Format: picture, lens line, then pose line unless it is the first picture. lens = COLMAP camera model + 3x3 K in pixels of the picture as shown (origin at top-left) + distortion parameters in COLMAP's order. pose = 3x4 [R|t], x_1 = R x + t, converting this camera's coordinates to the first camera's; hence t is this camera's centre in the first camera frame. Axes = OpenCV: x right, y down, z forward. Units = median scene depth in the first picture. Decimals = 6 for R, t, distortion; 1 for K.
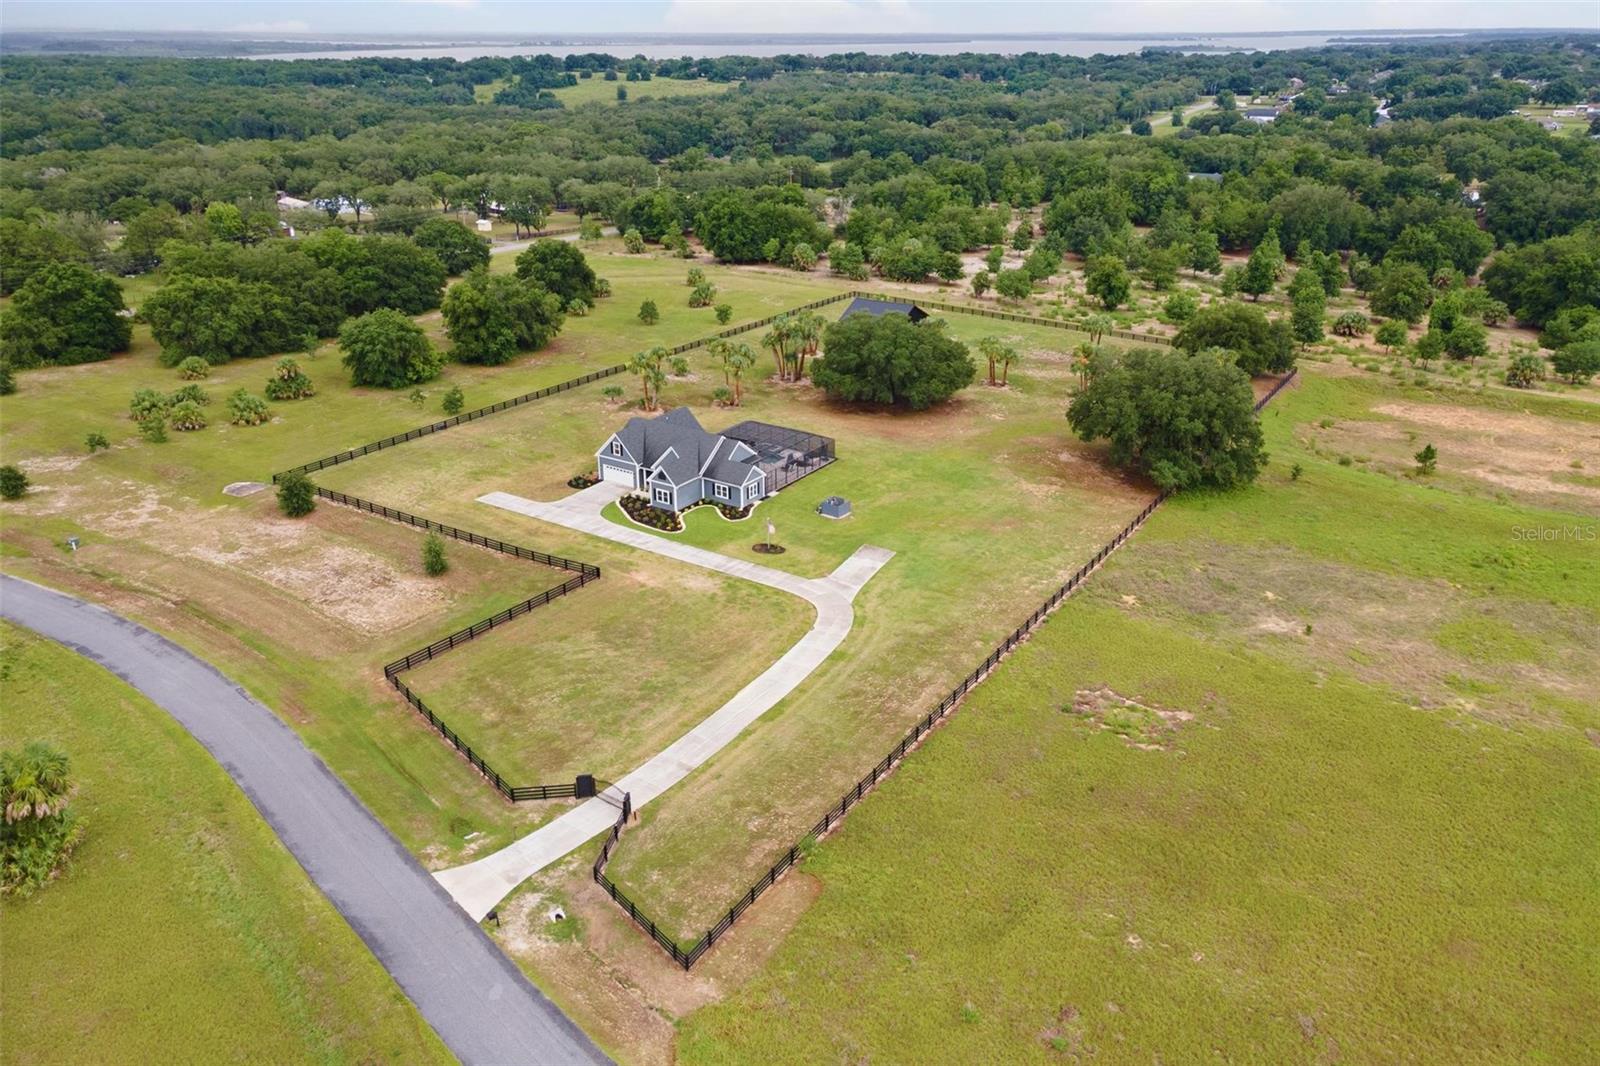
lens RADIAL K [[1164.5, 0, 820.5], [0, 1164.5, 531.0], [0, 0, 1]] dist [0.026010, 0.003616]
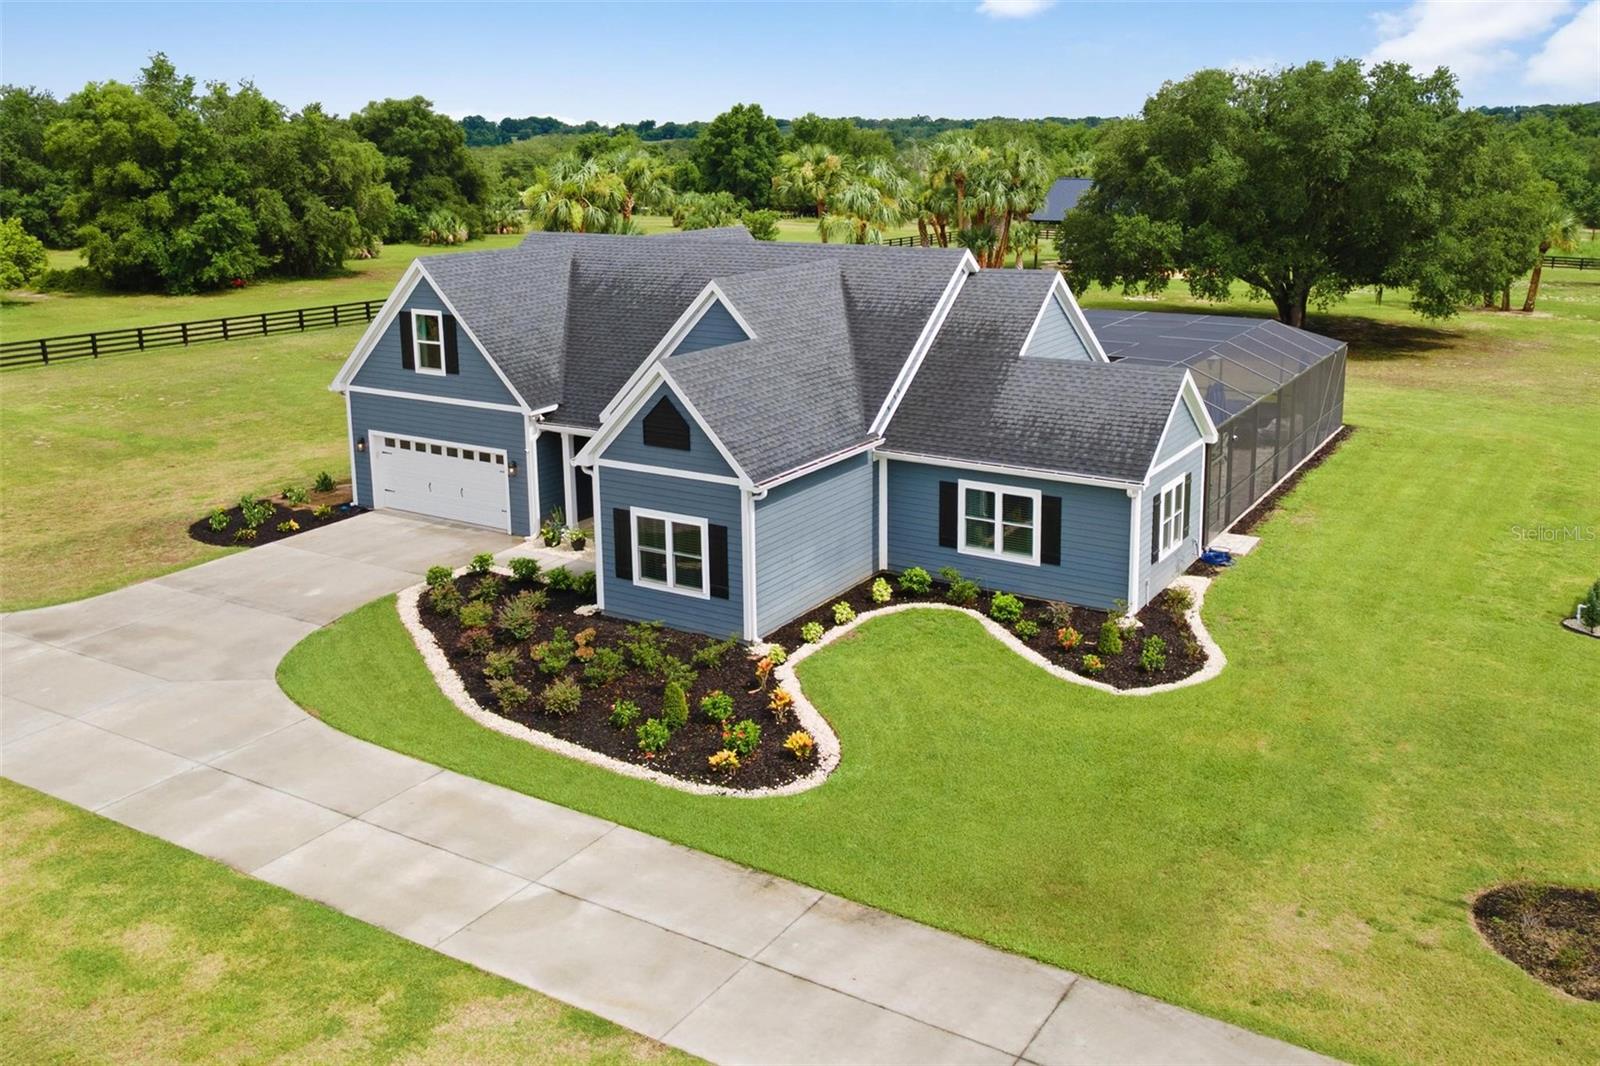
lens RADIAL K [[1354.6, 0, 840.9], [0, 1354.6, 452.9], [0, 0, 1]] dist [0.023699, 0.008758]
pose [[0.999237, -0.022828, 0.031691, -0.114362], [0.027903, 0.985002, -0.170271, -0.010022], [-0.027329, 0.171026, 0.984888, 0.789589]]
